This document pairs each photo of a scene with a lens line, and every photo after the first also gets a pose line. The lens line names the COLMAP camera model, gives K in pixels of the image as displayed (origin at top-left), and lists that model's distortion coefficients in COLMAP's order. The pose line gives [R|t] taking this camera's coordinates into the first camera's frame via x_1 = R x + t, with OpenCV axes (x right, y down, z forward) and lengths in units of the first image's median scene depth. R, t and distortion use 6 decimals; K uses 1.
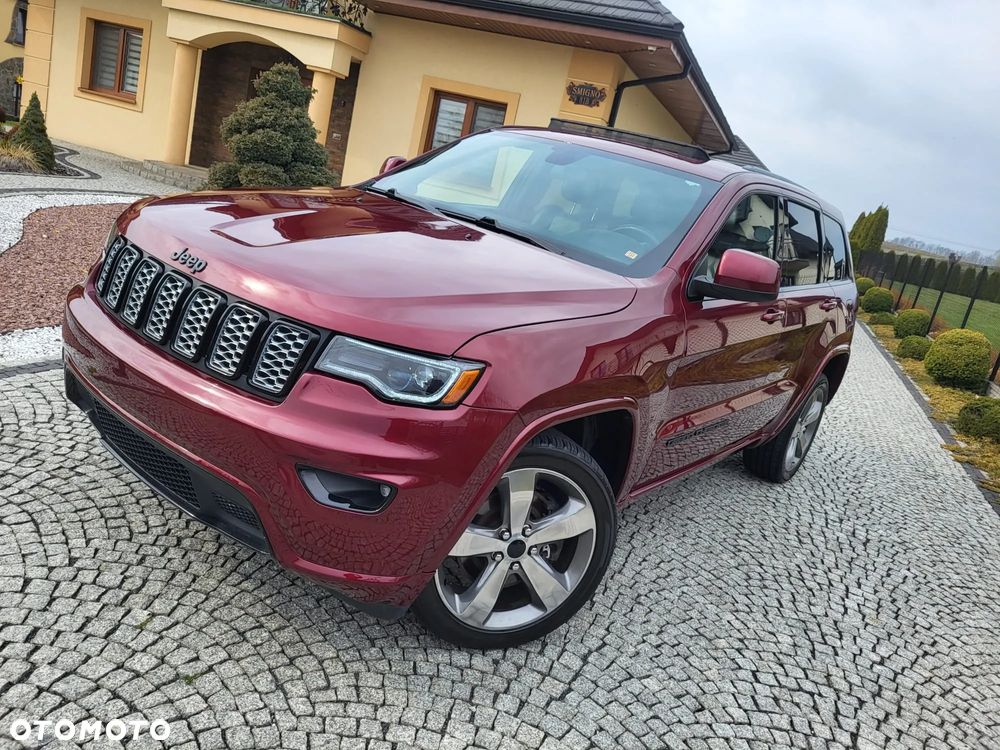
lens RADIAL K [[763.2, 0, 497.6], [0, 763.2, 383.2], [0, 0, 1]] dist [0.050727, -0.042332]
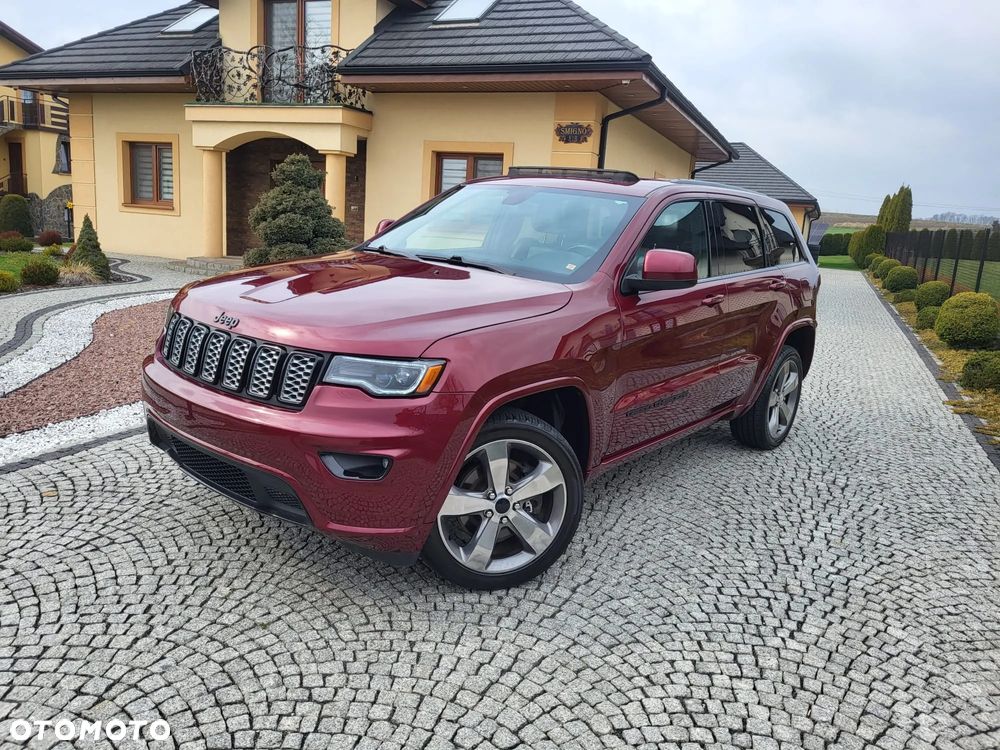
lens RADIAL K [[763.2, 0, 493.0], [0, 763.2, 381.2], [0, 0, 1]] dist [0.050727, -0.042332]
pose [[0.986754, -0.147018, -0.068567, 0.098183], [0.142774, 0.987736, -0.063187, 0.069599], [0.077016, 0.052561, 0.995643, -0.215647]]
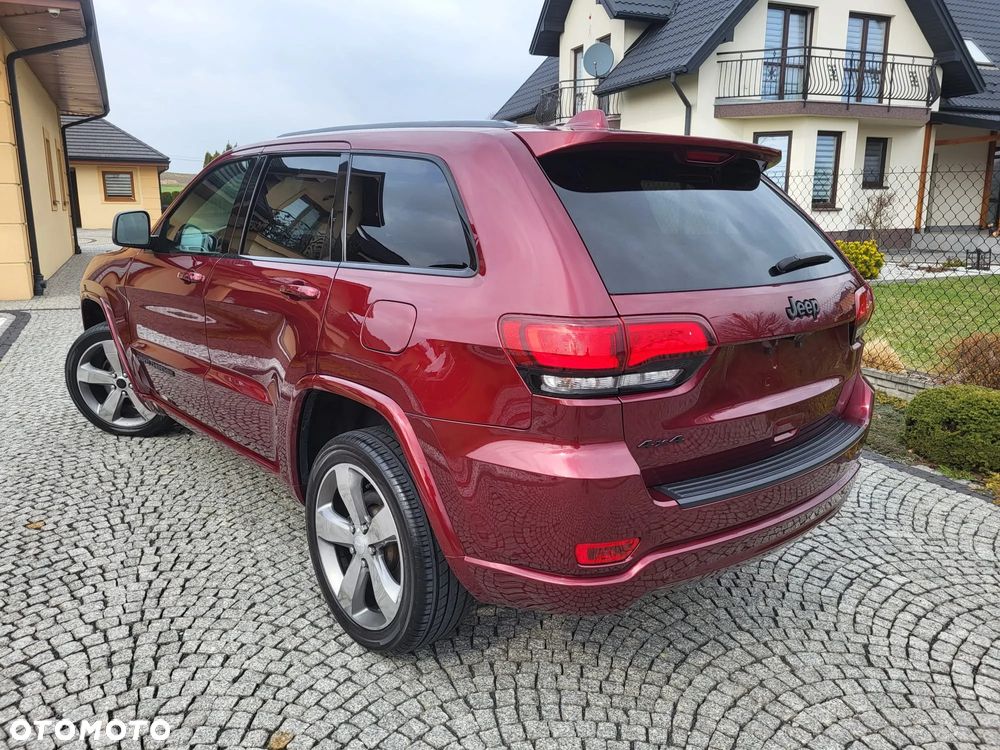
lens RADIAL K [[763.2, 0, 500.8], [0, 763.2, 371.6], [0, 0, 1]] dist [0.050727, -0.042332]
pose [[0.663729, -0.367004, 0.651746, -0.564773], [0.329656, 0.925689, 0.185546, -0.238446], [-0.671410, 0.091700, 0.735391, 0.329000]]
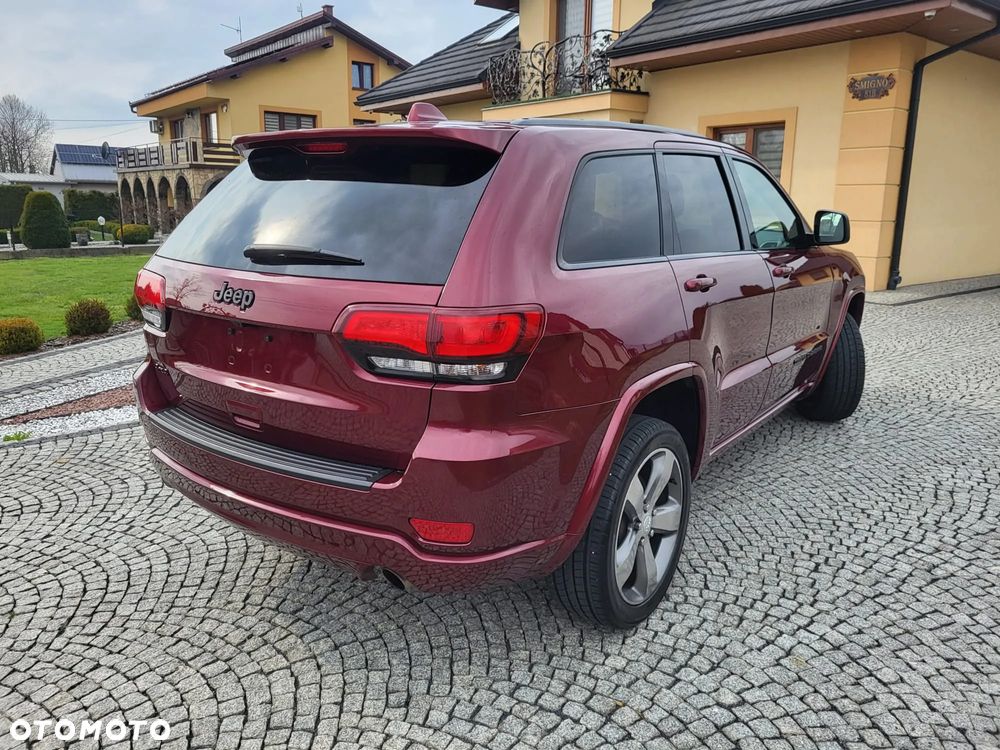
lens RADIAL K [[763.2, 0, 494.1], [0, 763.2, 369.3], [0, 0, 1]] dist [0.050727, -0.042332]
pose [[0.841368, -0.099583, -0.531209, 0.711372], [0.045056, 0.992381, -0.114674, 0.099650], [0.538581, 0.072549, 0.839444, 0.189376]]
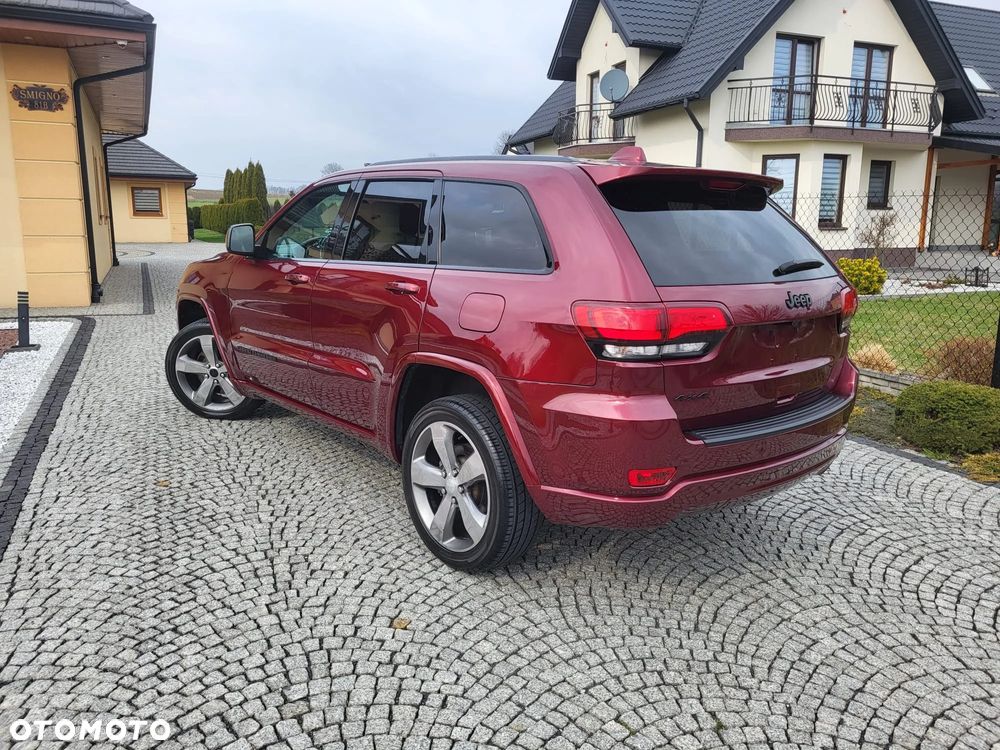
lens RADIAL K [[763.2, 0, 507.9], [0, 763.2, 369.3], [0, 0, 1]] dist [0.050727, -0.042332]
pose [[0.668439, -0.345495, 0.658652, -0.776557], [0.322811, 0.932571, 0.161572, -0.255216], [-0.670062, 0.104619, 0.734896, 0.217115]]
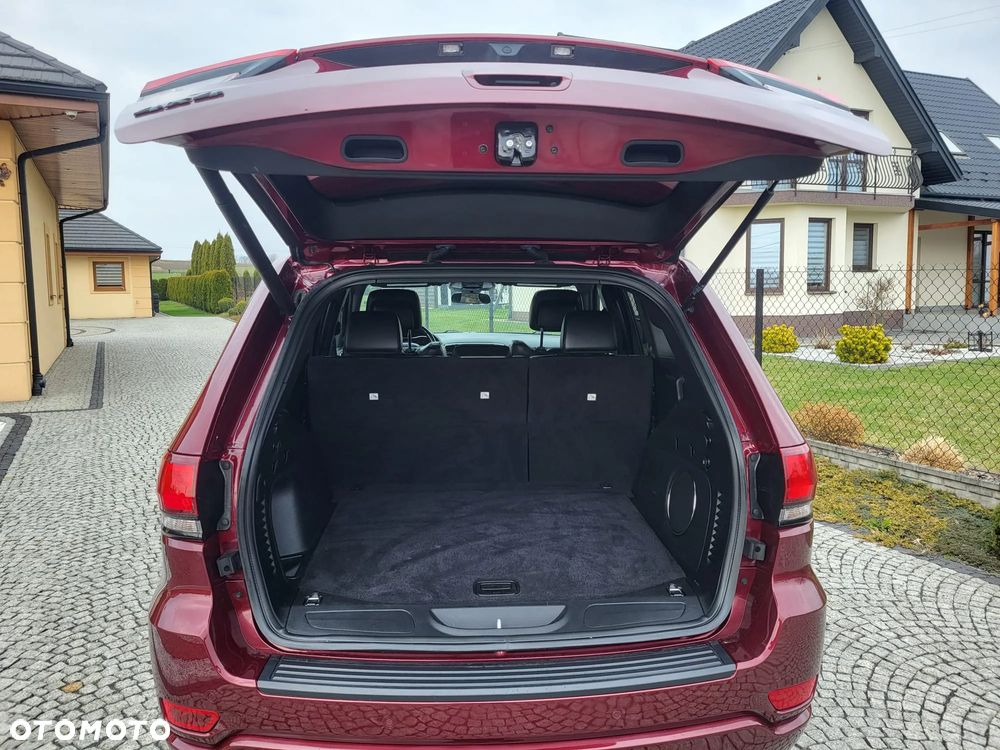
lens RADIAL K [[763.2, 0, 505.4], [0, 763.2, 363.0], [0, 0, 1]] dist [0.050727, -0.042332]
pose [[0.637855, -0.300566, 0.709085, -0.585784], [0.341019, 0.935750, 0.089881, -0.331745], [-0.690541, 0.184480, 0.699371, 0.485693]]
